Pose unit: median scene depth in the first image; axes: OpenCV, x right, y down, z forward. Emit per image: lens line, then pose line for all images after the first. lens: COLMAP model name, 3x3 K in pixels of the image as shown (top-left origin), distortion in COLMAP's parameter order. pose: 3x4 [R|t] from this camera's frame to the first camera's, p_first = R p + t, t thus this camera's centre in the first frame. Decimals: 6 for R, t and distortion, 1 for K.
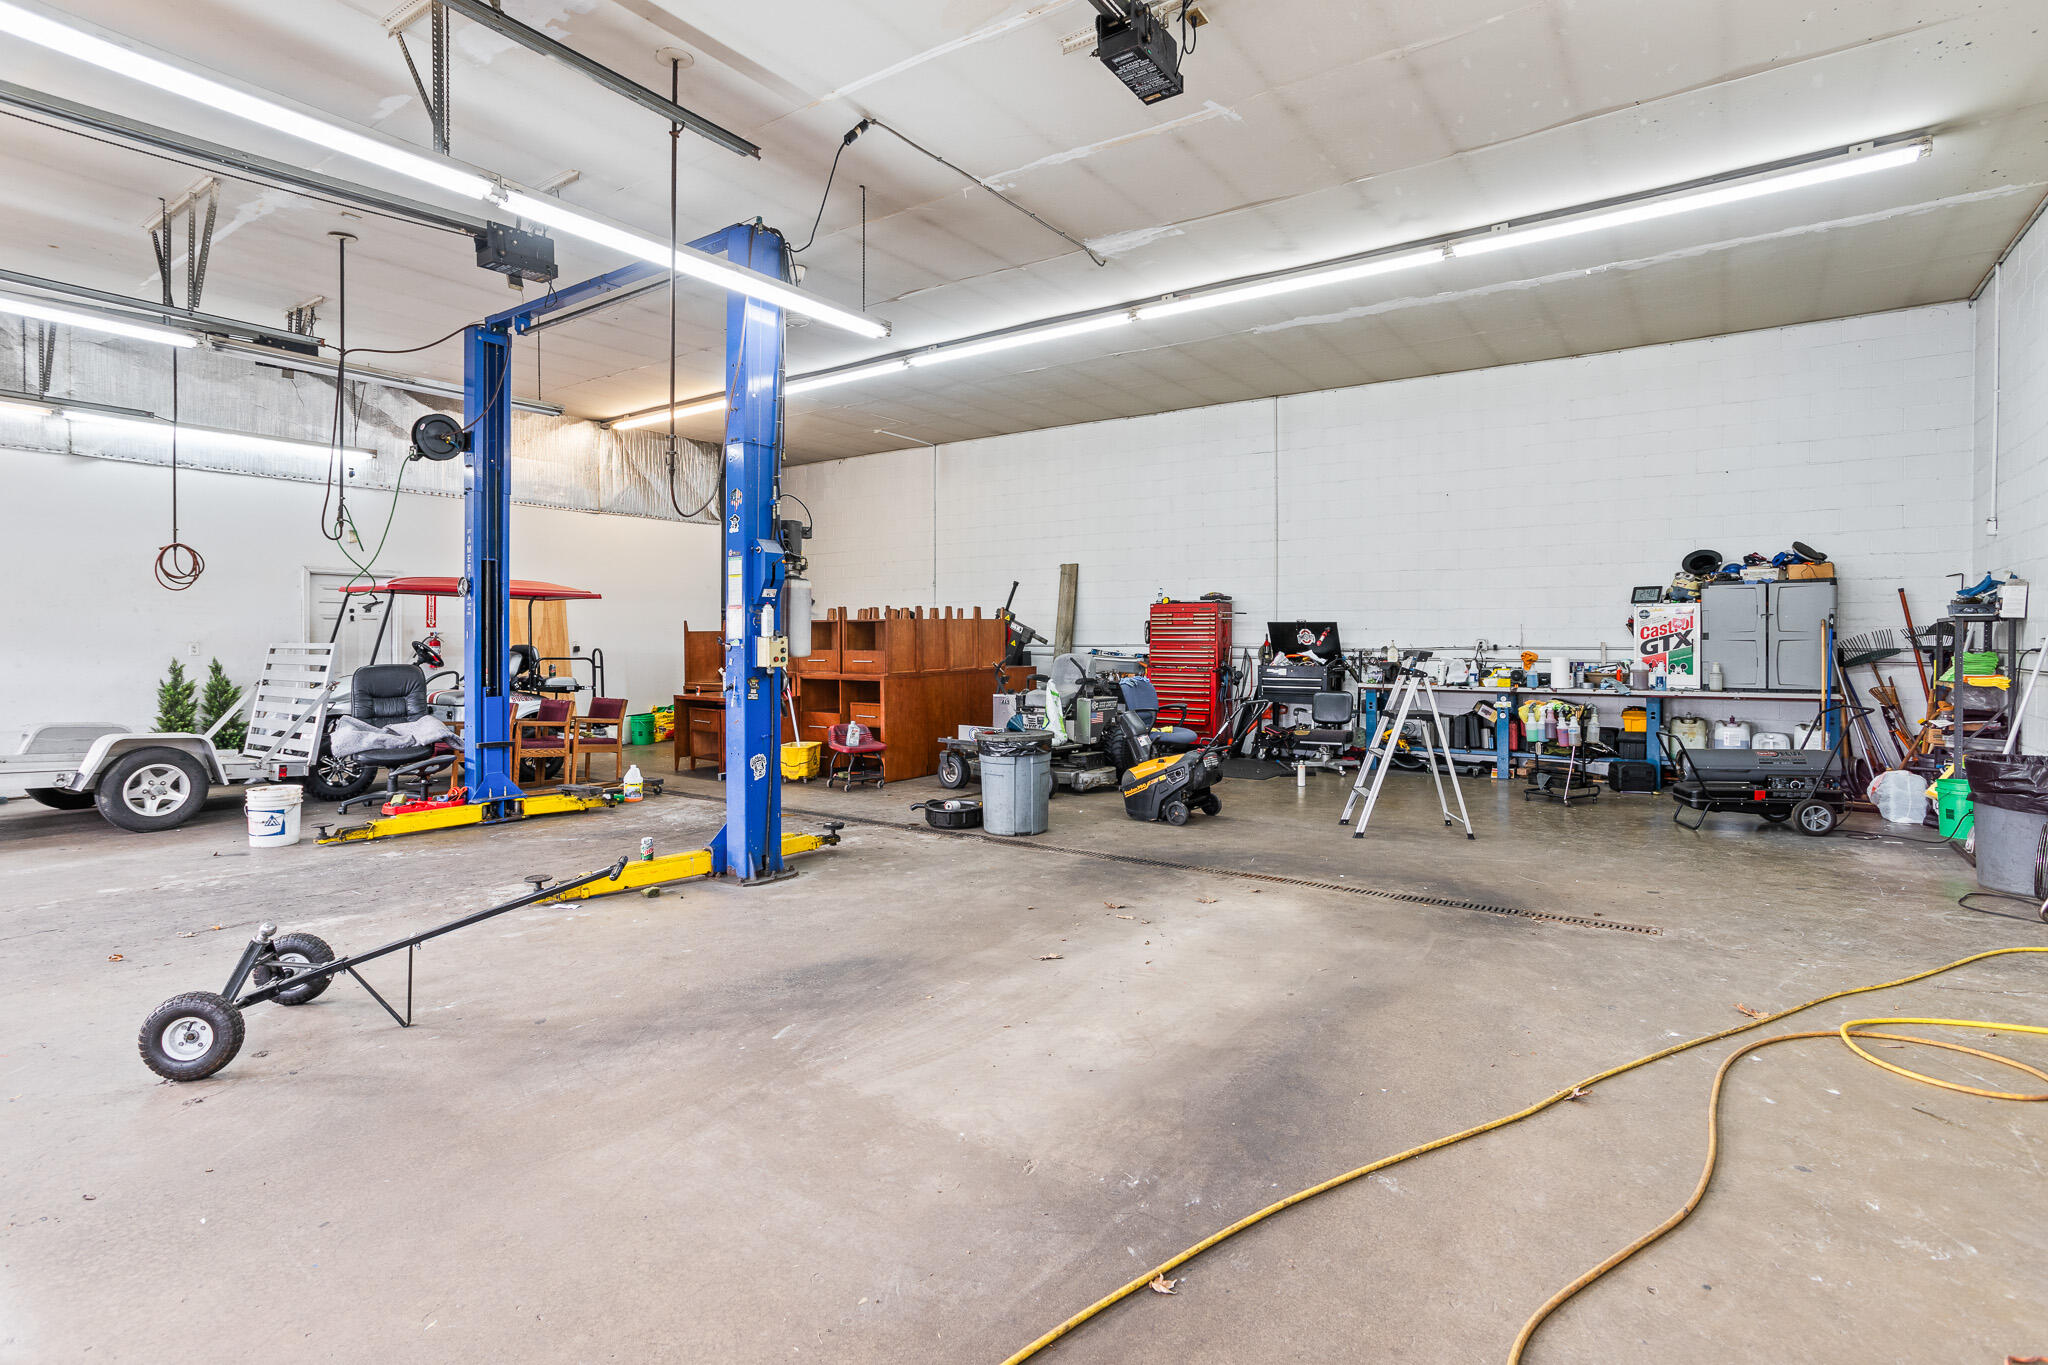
lens RADIAL K [[994.5, 0, 1014.3], [0, 994.5, 645.1], [0, 0, 1]] dist [-0.059417, 0.037605]
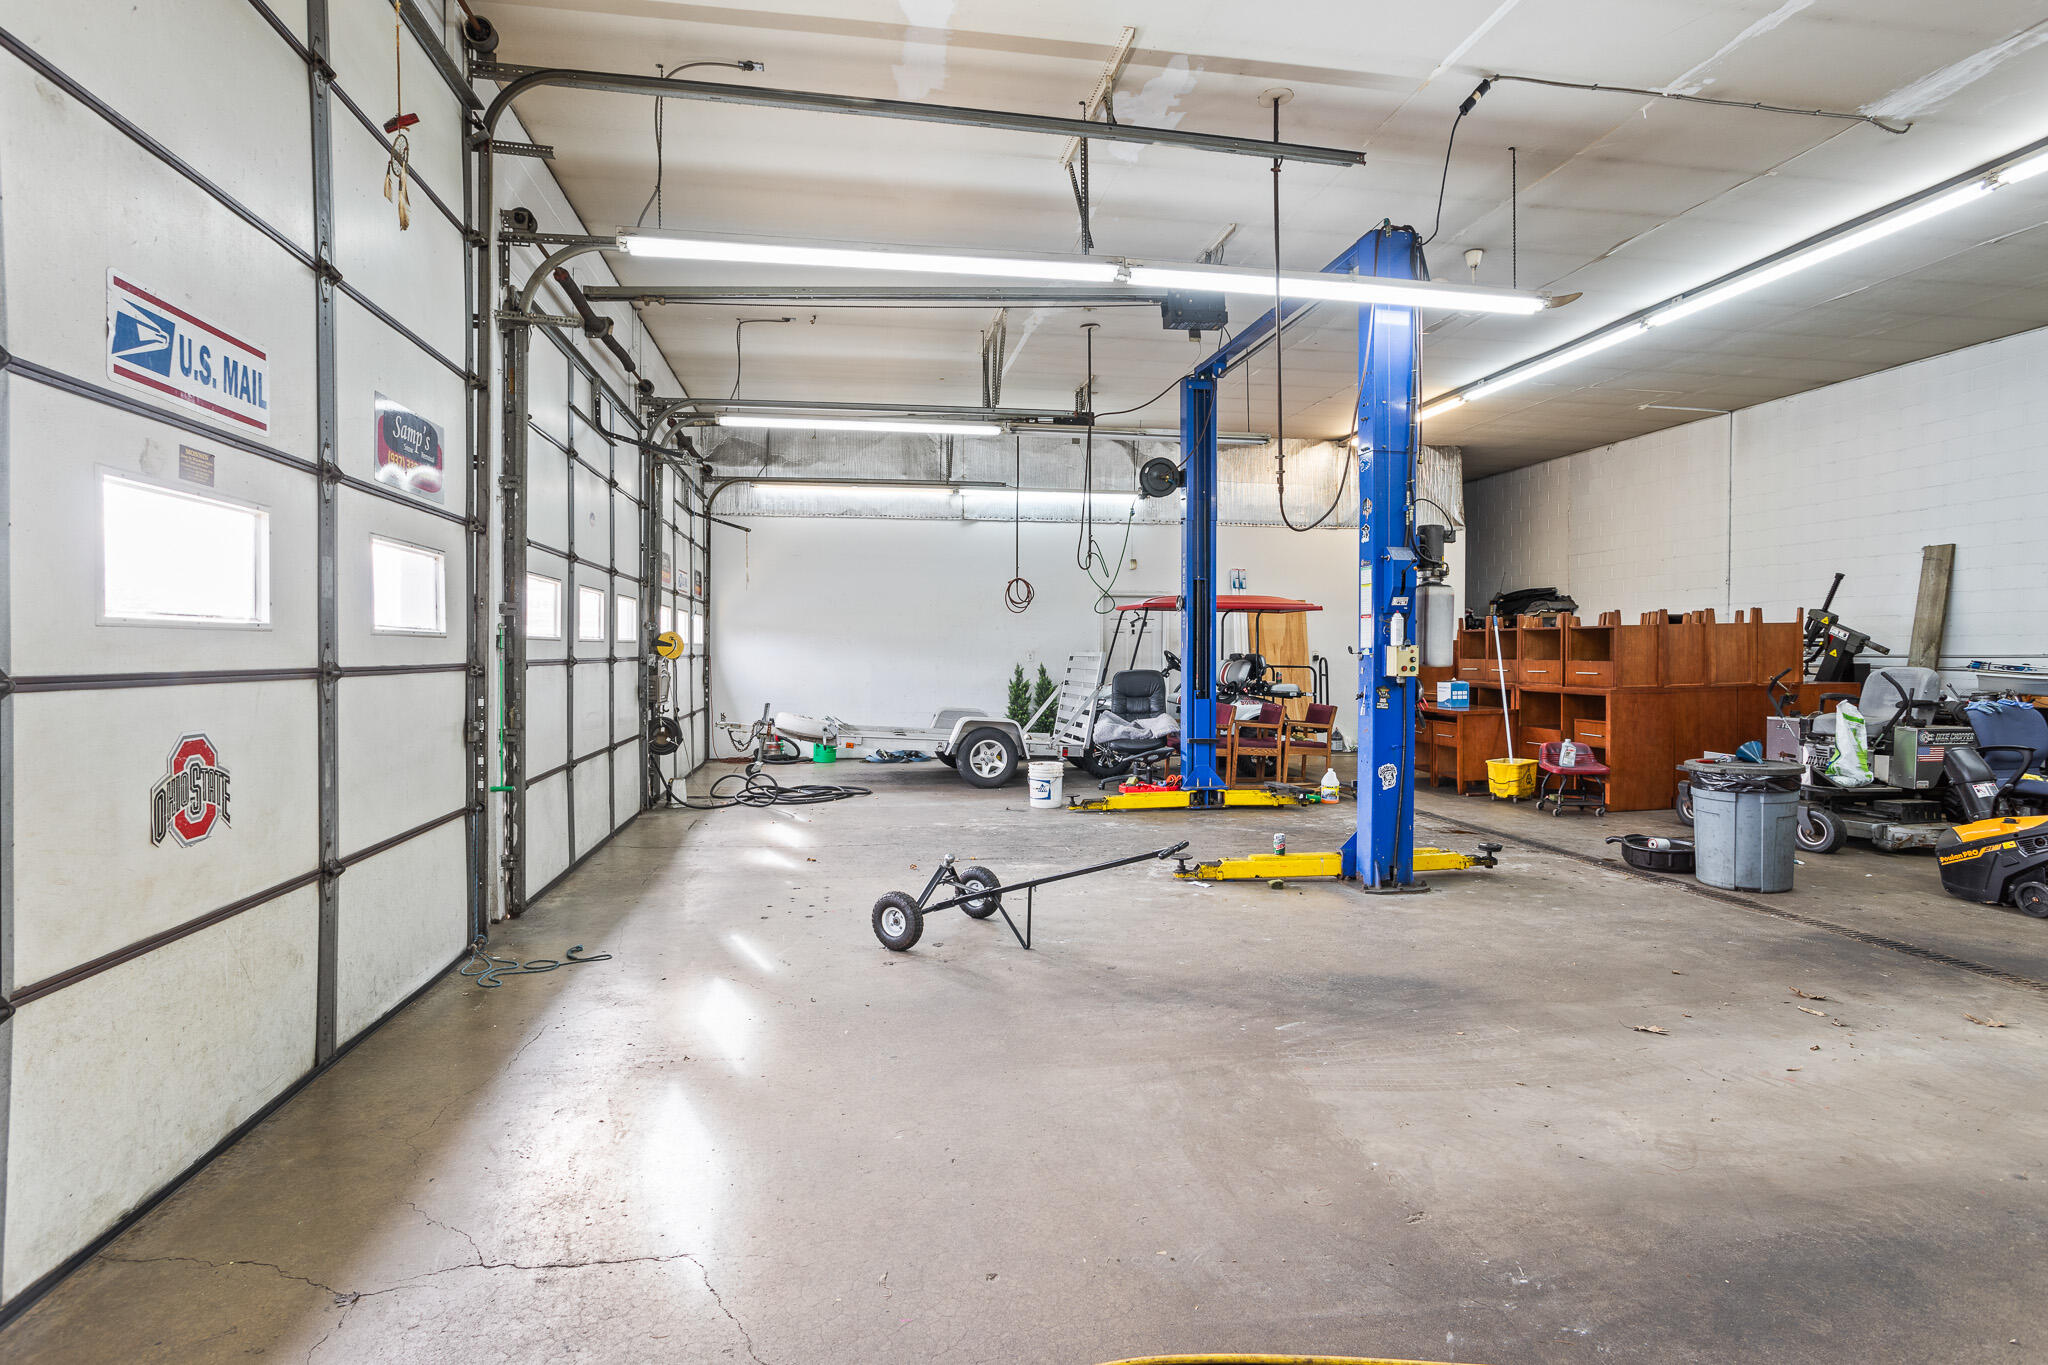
lens RADIAL K [[989.4, 0, 1027.8], [0, 989.4, 675.3], [0, 0, 1]] dist [-0.054728, 0.032878]
pose [[0.715950, 0.015707, -0.697975, 0.145728], [-0.000986, 0.999769, 0.021487, 0.000425], [0.698151, -0.014695, 0.715800, 0.036426]]
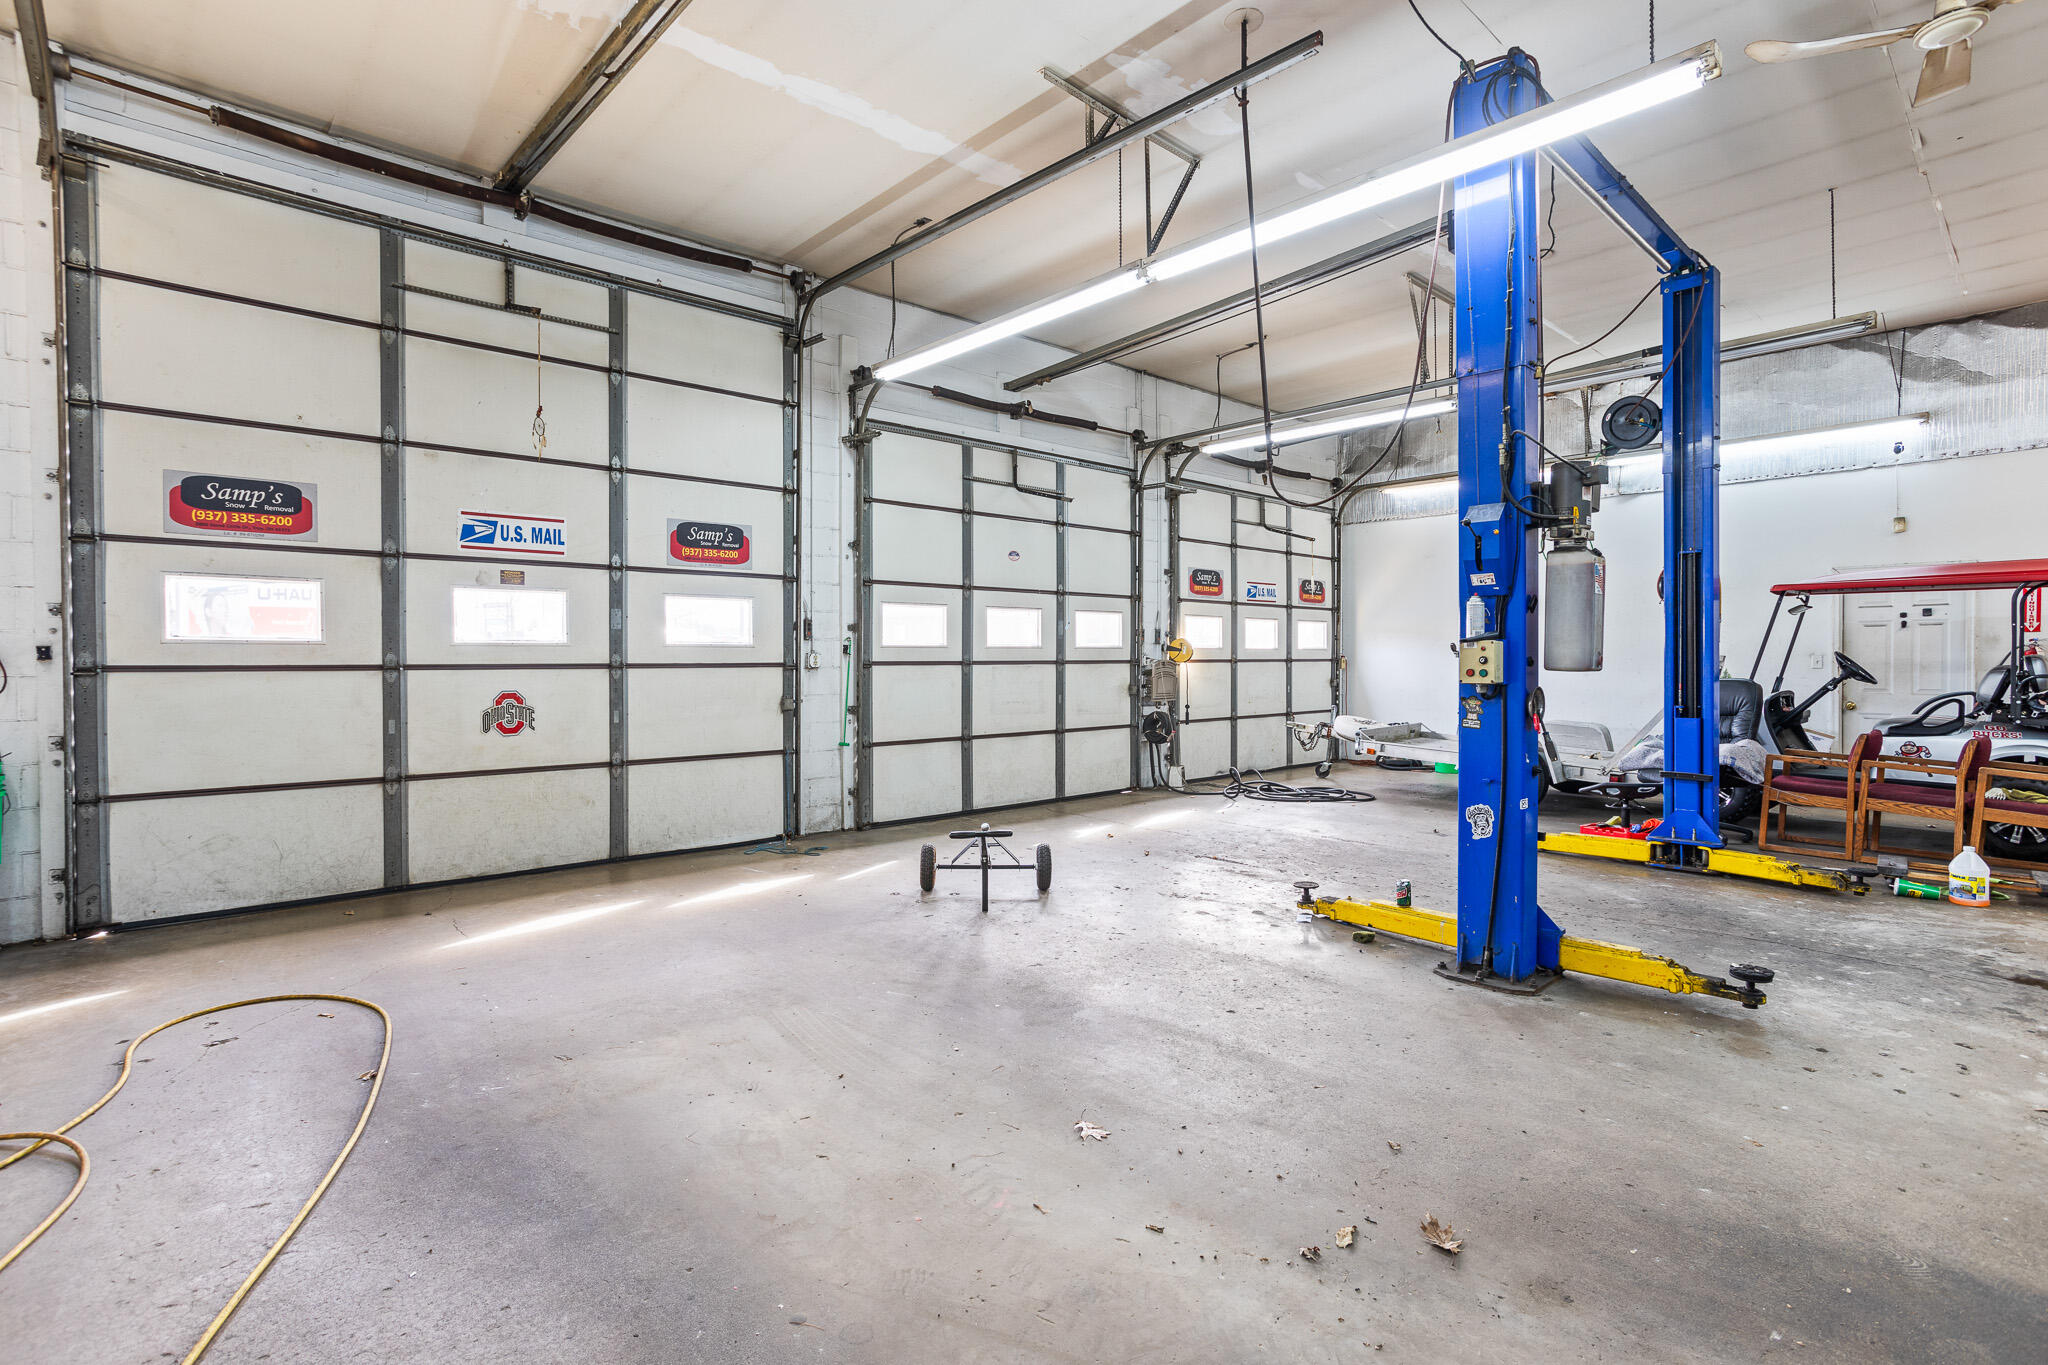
lens RADIAL K [[989.4, 0, 1027.8], [0, 989.4, 675.3], [0, 0, 1]] dist [-0.054728, 0.032878]
pose [[-0.194657, 0.014845, -0.980759, 0.432701], [0.000760, 0.999887, 0.014983, 0.004539], [0.980871, 0.002171, -0.194647, 0.699288]]
